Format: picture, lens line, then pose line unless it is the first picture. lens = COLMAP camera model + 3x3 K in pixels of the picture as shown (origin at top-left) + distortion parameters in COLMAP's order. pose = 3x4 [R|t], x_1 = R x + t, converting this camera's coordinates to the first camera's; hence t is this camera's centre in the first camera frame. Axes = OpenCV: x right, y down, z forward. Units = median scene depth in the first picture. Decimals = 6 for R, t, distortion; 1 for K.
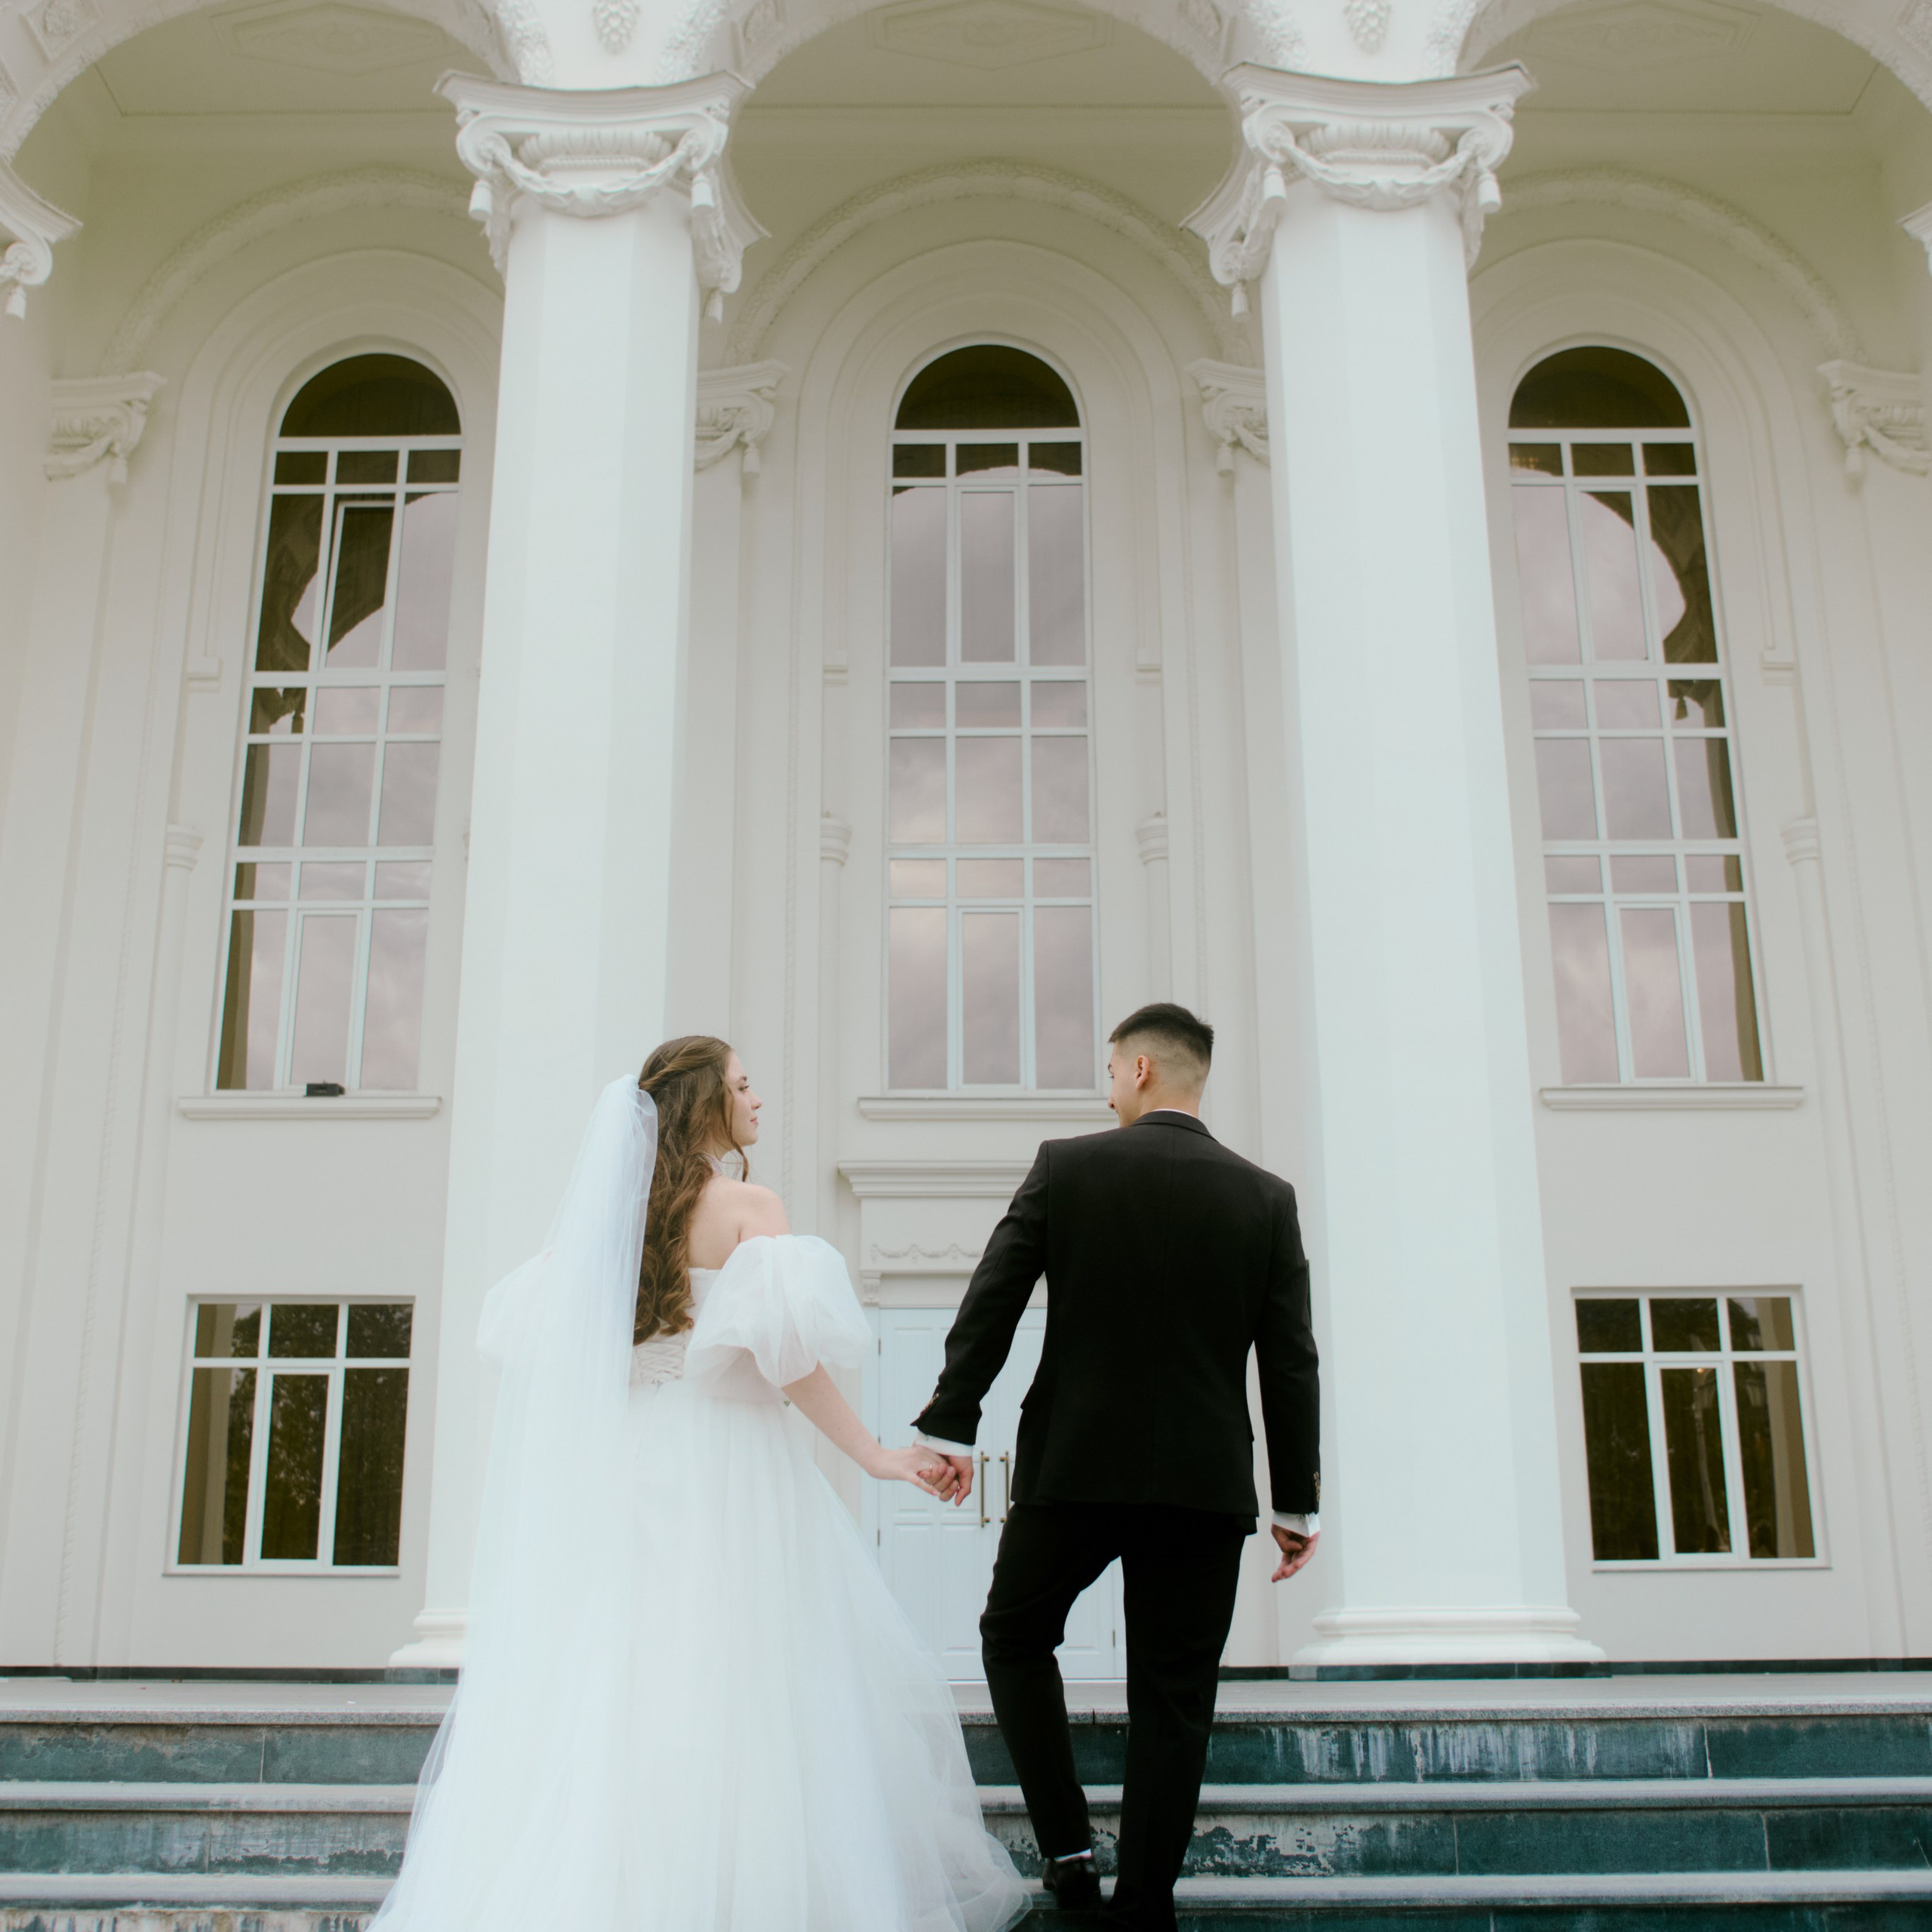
lens RADIAL K [[2344.9, 0, 975.4], [0, 2344.9, 962.9], [0, 0, 1]] dist [-0.086903, 0.000000]
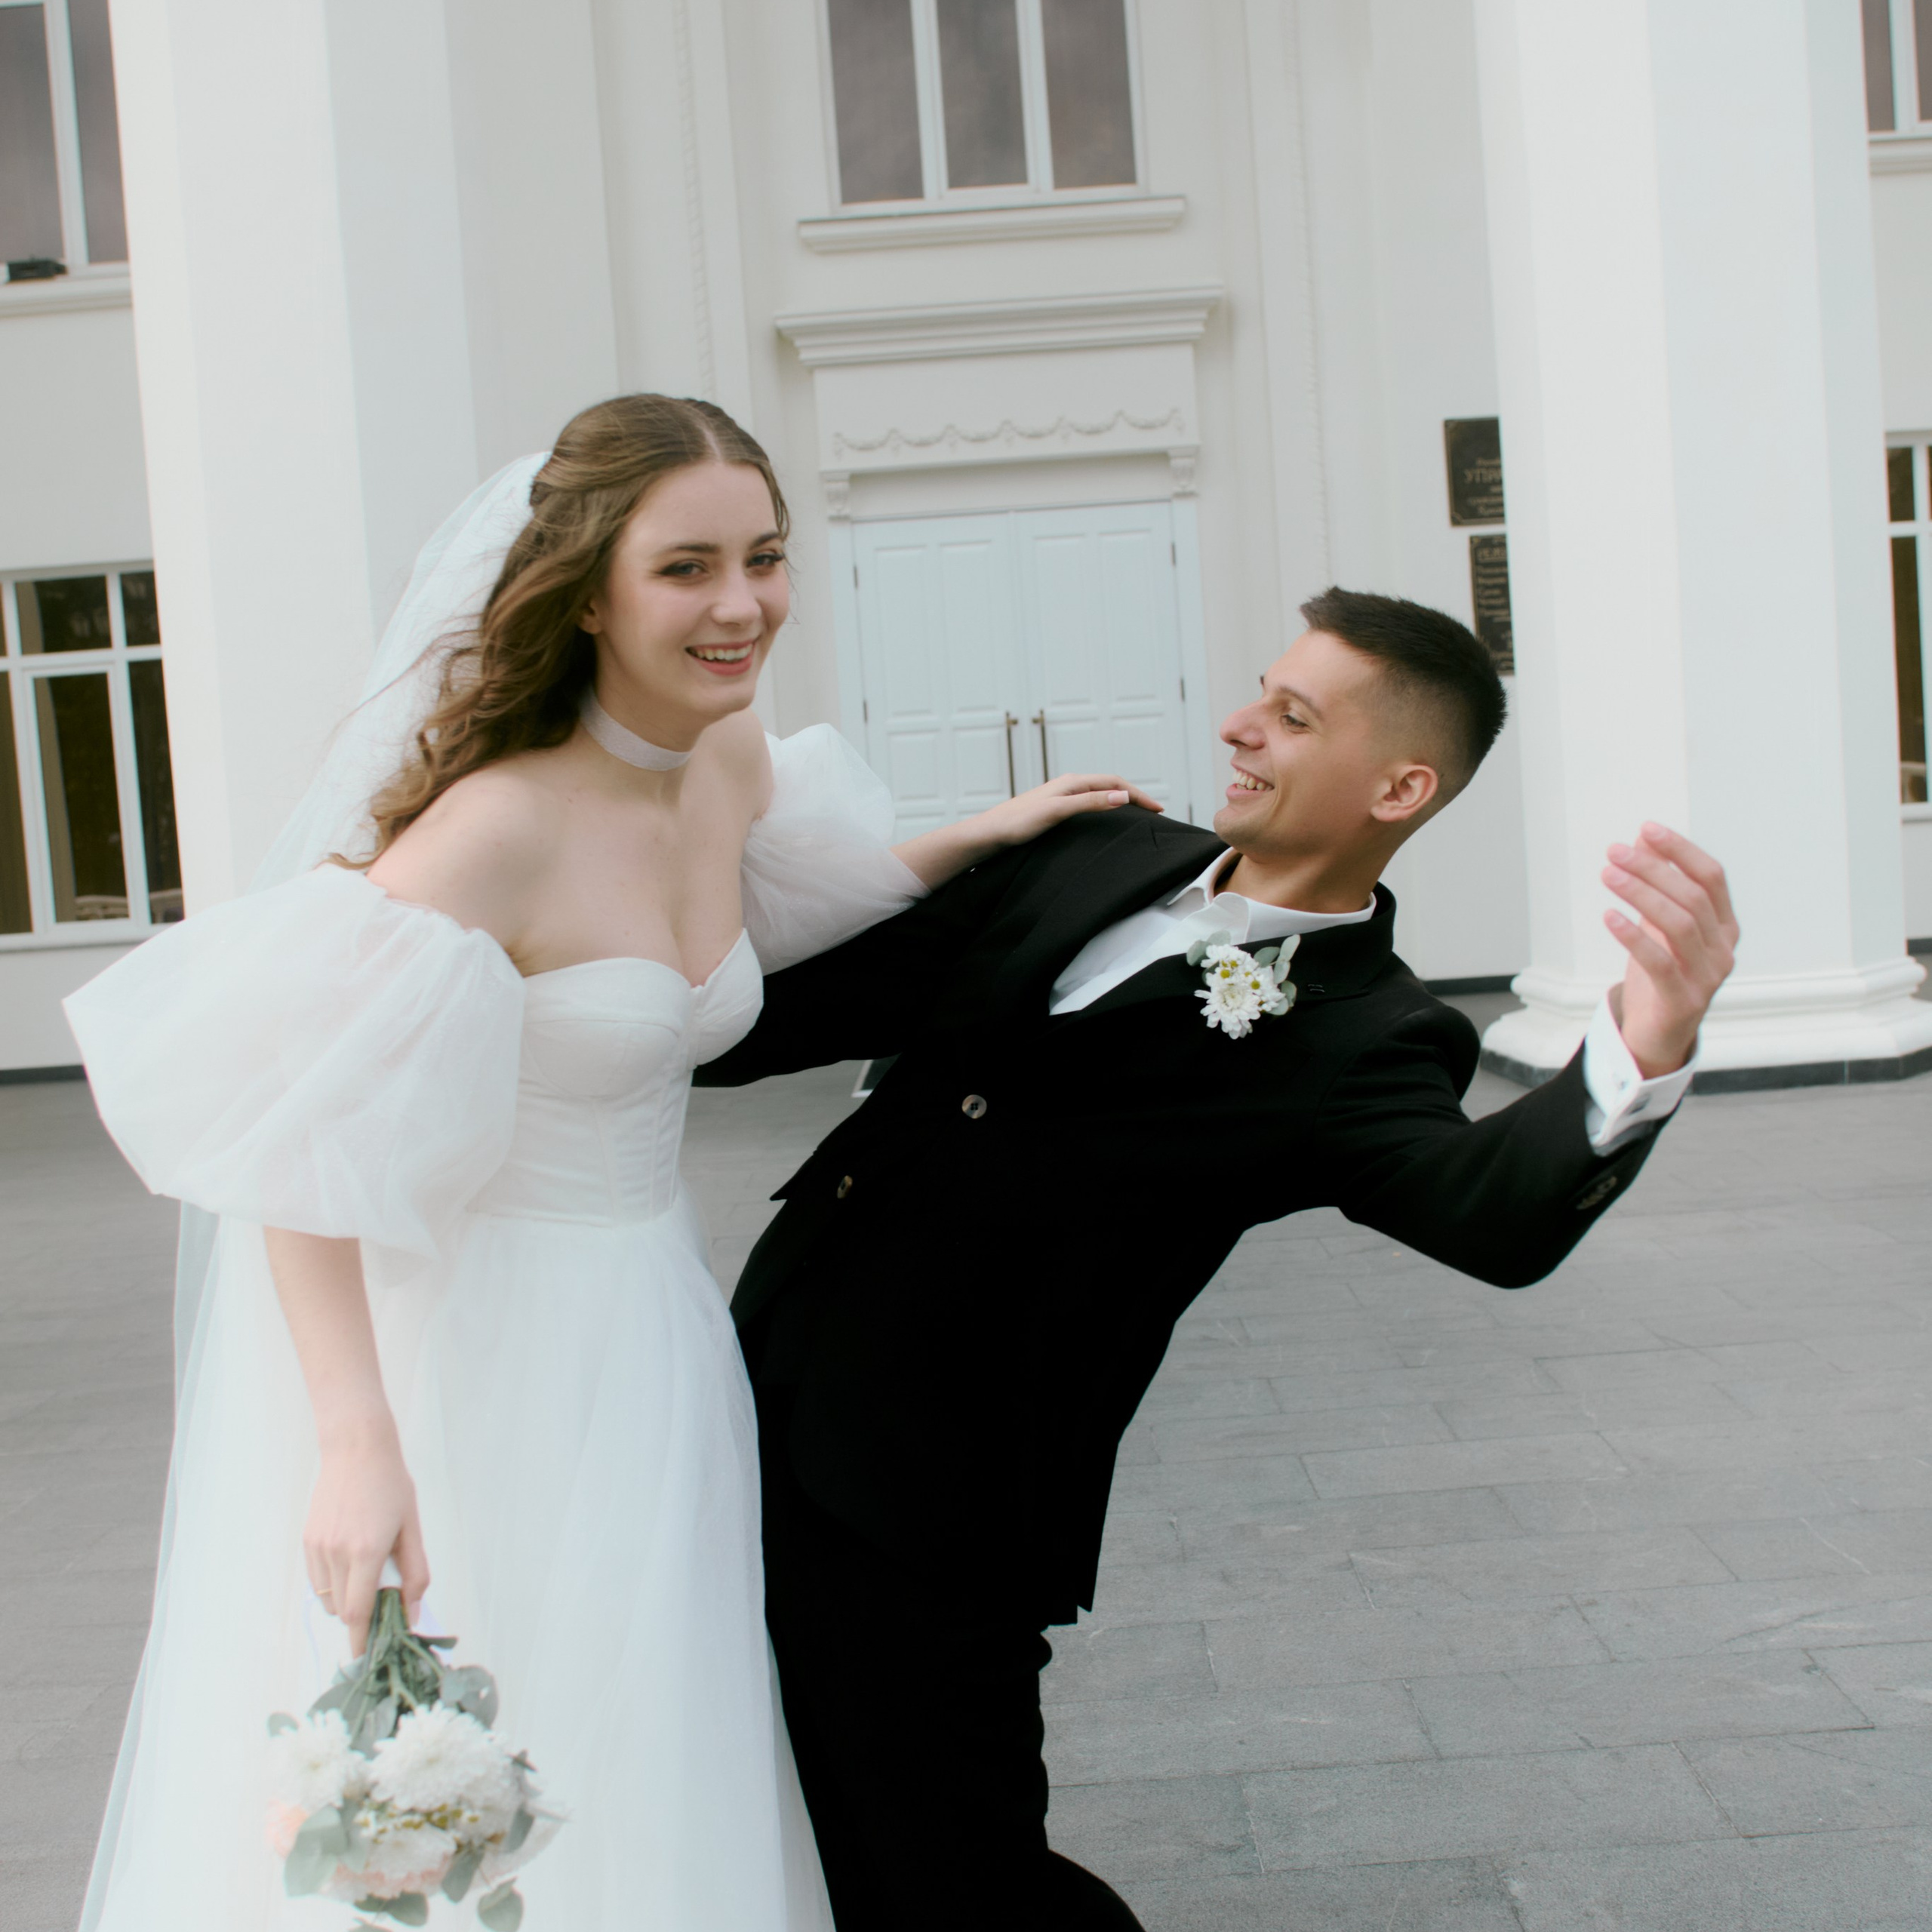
lens RADIAL K [[2344.9, 0, 966.2], [0, 2344.9, 917.7], [0, 0, 1]] dist [-0.086903, 0.000000]
pose [[0.997820, -0.065300, -0.009533, -0.007116], [0.064395, 0.931886, 0.356990, 0.007002], [-0.014428, -0.356826, 0.934059, 0.282631]]
